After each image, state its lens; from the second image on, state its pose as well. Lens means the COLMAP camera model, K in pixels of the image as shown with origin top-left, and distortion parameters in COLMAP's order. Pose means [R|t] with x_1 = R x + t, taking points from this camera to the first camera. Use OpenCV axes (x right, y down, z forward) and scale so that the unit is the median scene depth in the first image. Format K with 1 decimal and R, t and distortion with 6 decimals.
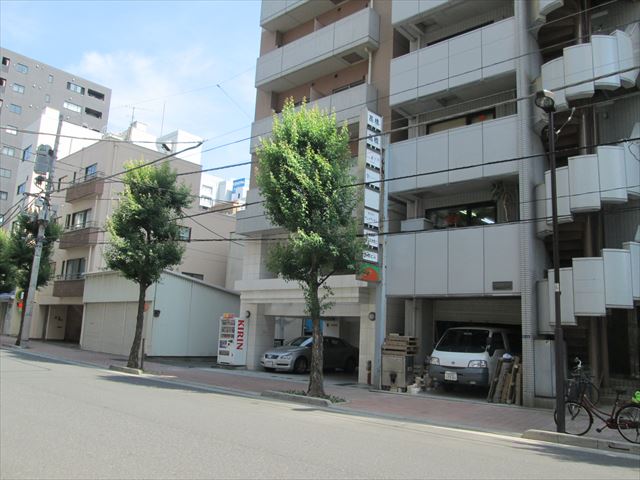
lens RADIAL K [[534.7, 0, 315.8], [0, 534.7, 234.2], [0, 0, 1]] dist [-0.050137, 0.028419]
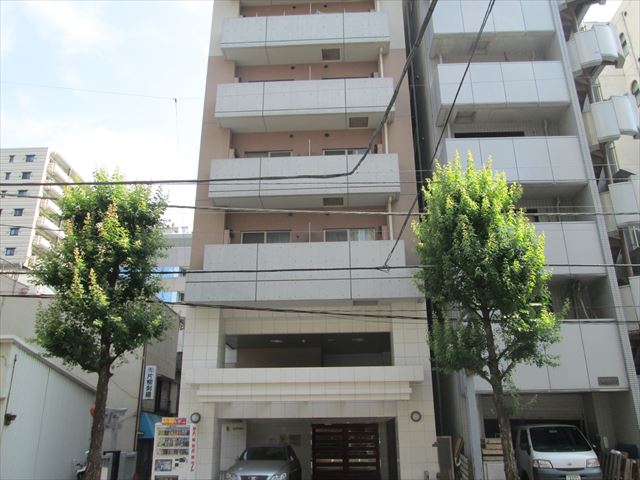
lens RADIAL K [[534.7, 0, 321.3], [0, 534.7, 244.9], [0, 0, 1]] dist [-0.050137, 0.028419]
pose [[0.777175, 0.173398, 0.604924, -0.446726], [-0.074922, 0.979946, -0.184640, 0.041753], [-0.624809, 0.098175, 0.774581, 0.322523]]
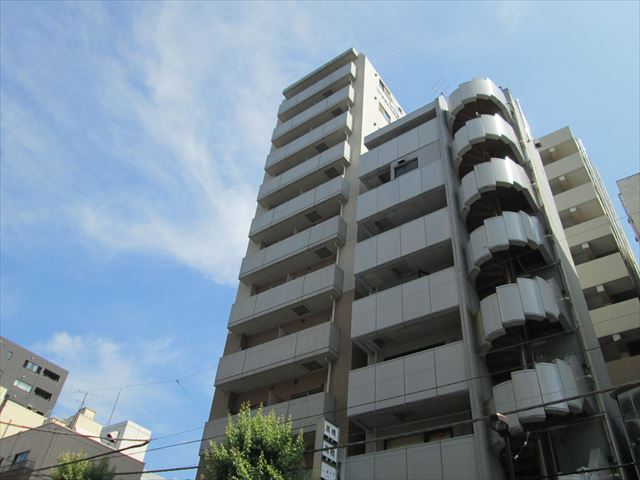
lens RADIAL K [[534.7, 0, 318.7], [0, 534.7, 250.5], [0, 0, 1]] dist [-0.050137, 0.028419]
pose [[0.994248, 0.089261, 0.059189, -0.000526], [-0.046226, 0.856155, -0.514648, 0.009776], [-0.096613, 0.508951, 0.855356, -0.001853]]
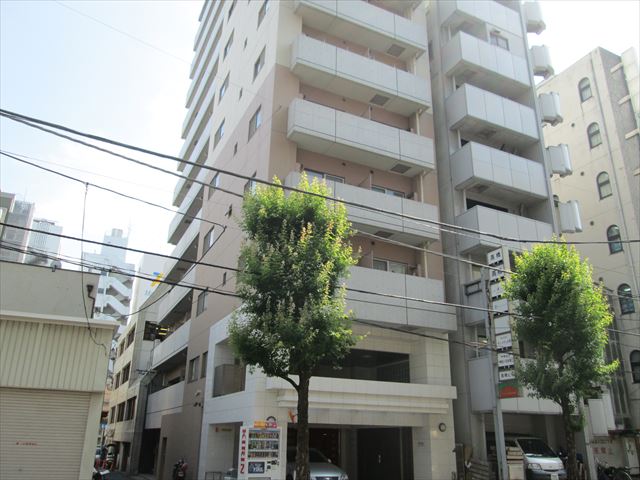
lens RADIAL K [[534.7, 0, 322.8], [0, 534.7, 243.7], [0, 0, 1]] dist [-0.050137, 0.028419]
pose [[0.375943, 0.291253, 0.879681, -0.779094], [-0.167741, 0.955027, -0.244513, 0.081344], [-0.911334, -0.055636, 0.407891, 0.634396]]
